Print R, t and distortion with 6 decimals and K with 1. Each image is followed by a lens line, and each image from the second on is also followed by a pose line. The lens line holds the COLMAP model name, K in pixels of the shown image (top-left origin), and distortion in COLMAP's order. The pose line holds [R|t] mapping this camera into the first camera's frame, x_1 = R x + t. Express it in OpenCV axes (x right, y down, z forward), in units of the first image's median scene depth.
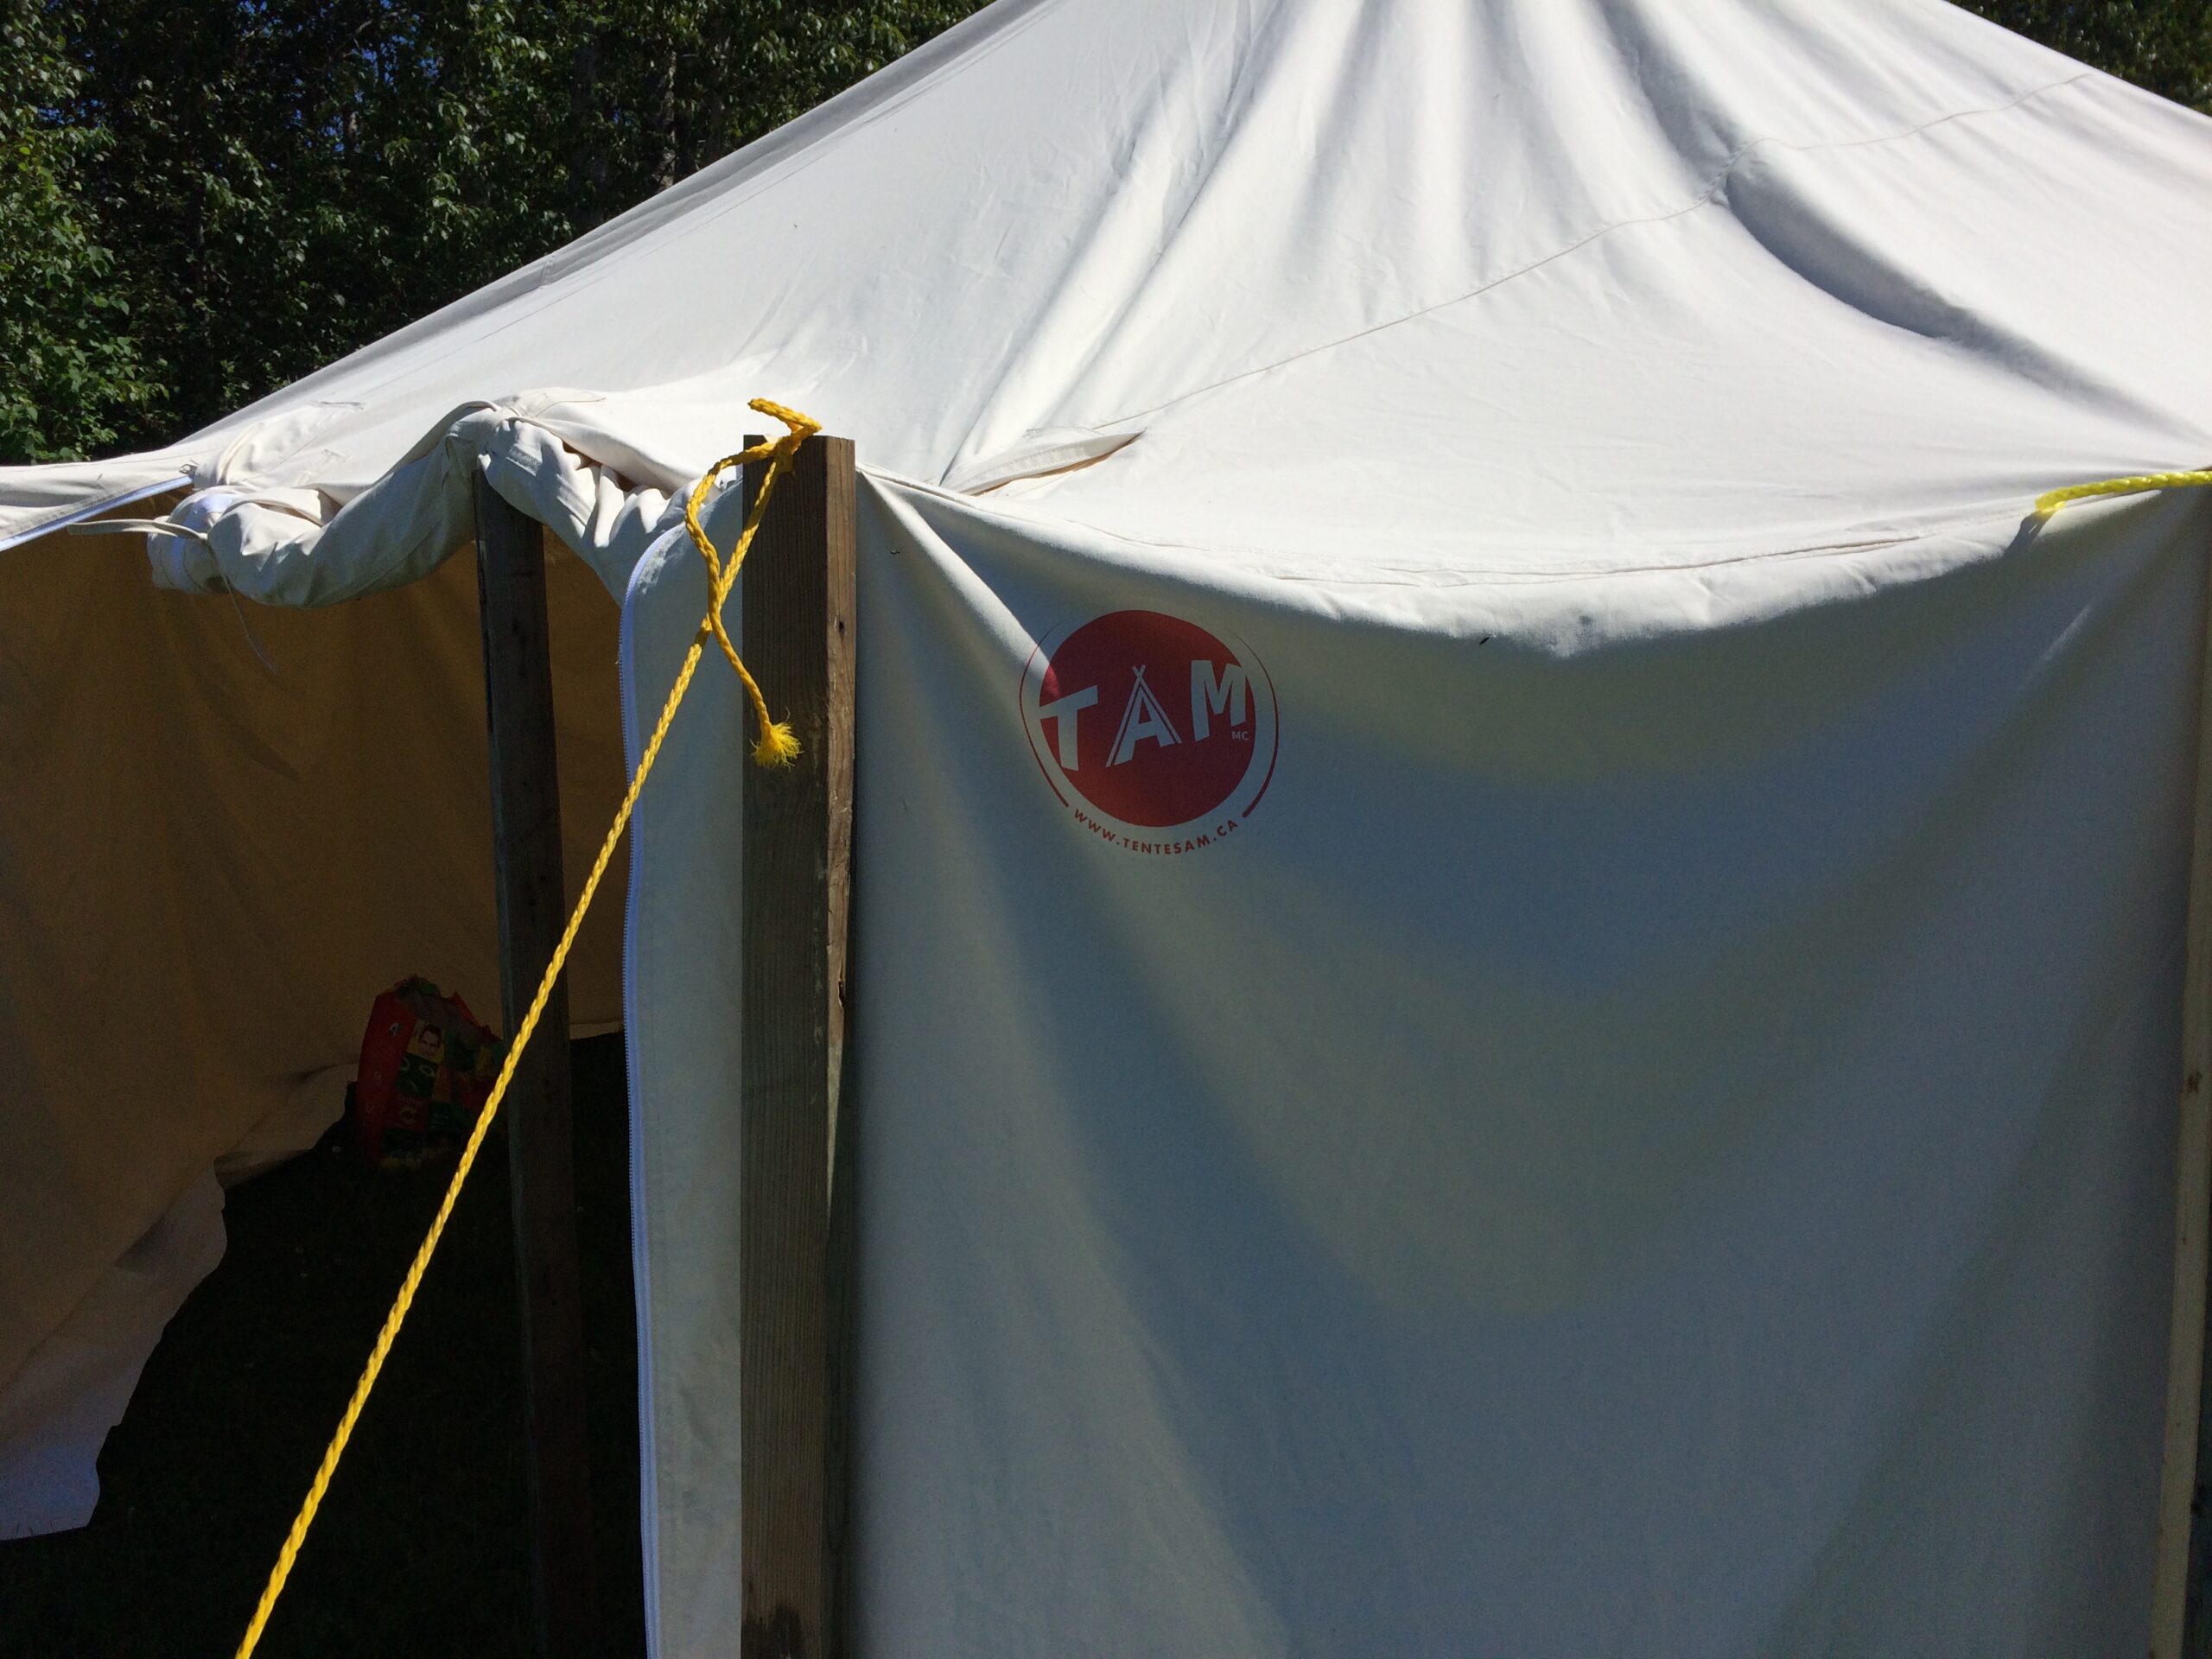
lens RADIAL K [[1592.6, 0, 1106.0], [0, 1592.6, 829.5], [0, 0, 1]] dist [0.009847, -0.000367]
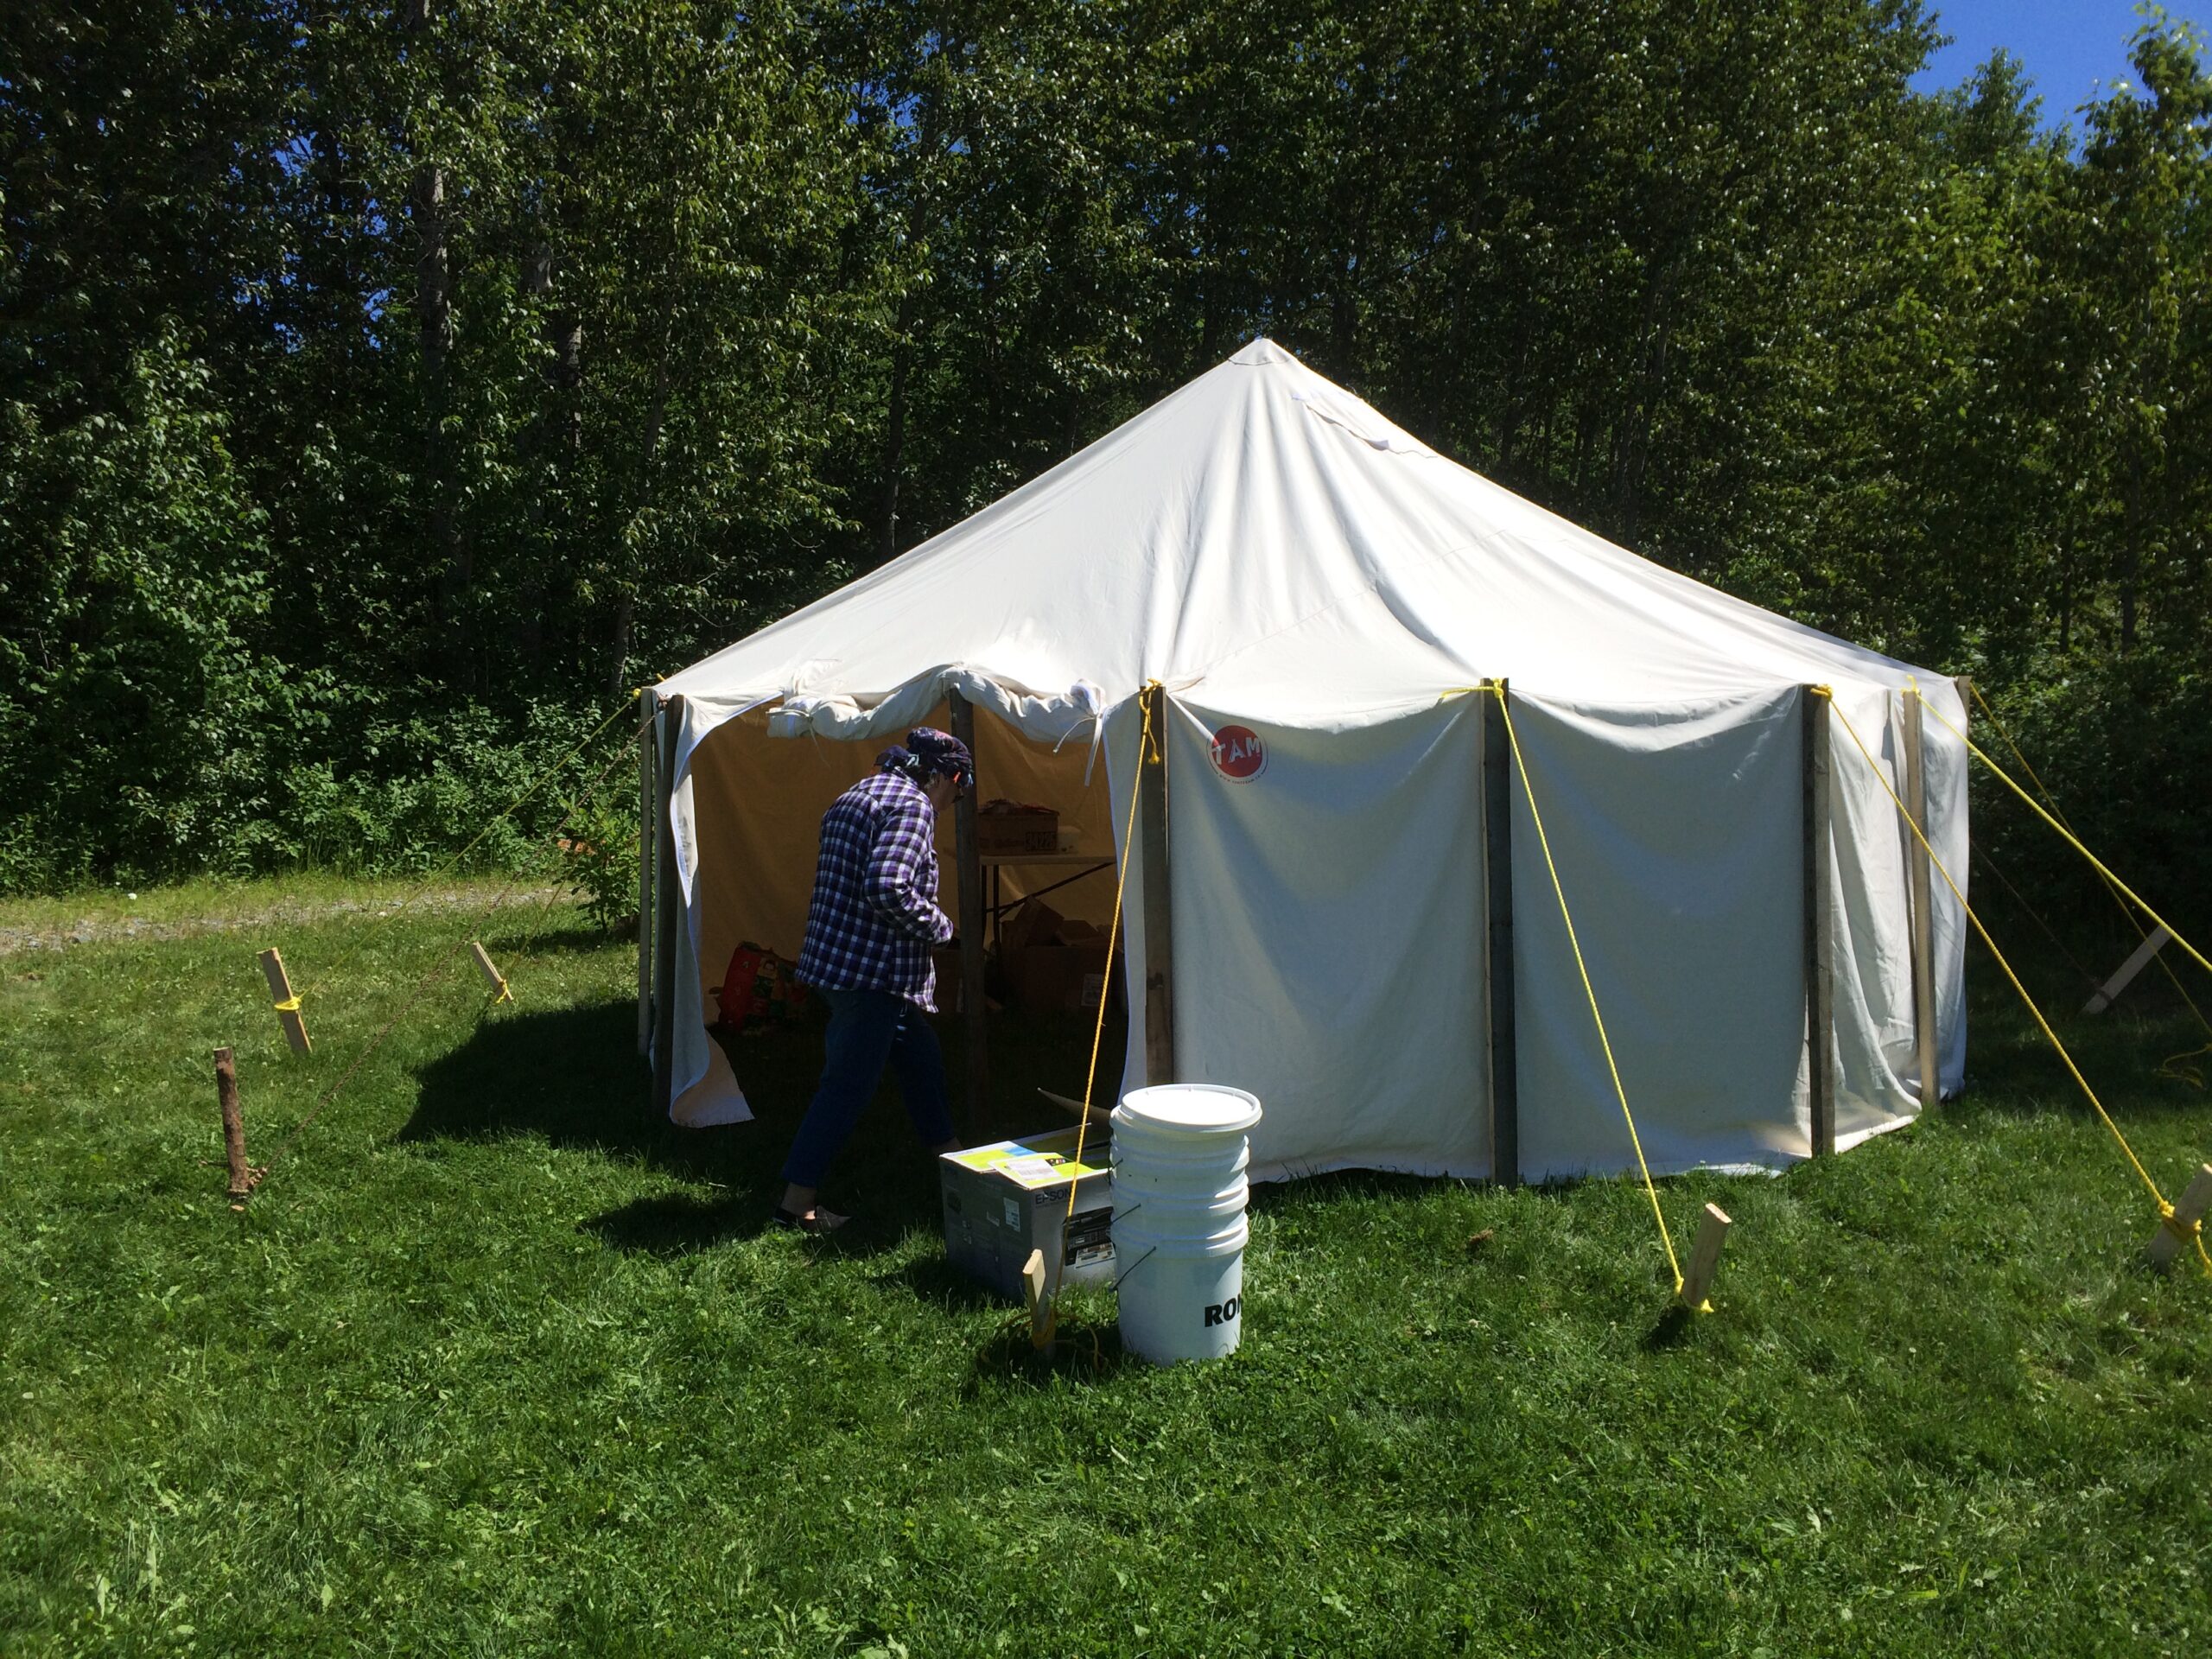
lens RADIAL K [[1592.6, 0, 1106.0], [0, 1592.6, 829.5], [0, 0, 1]] dist [0.009847, -0.000367]
pose [[0.989634, -0.035470, 0.139165, -0.640369], [0.048566, 0.994587, -0.091860, 0.355200], [-0.135153, 0.097666, 0.985999, -2.162124]]
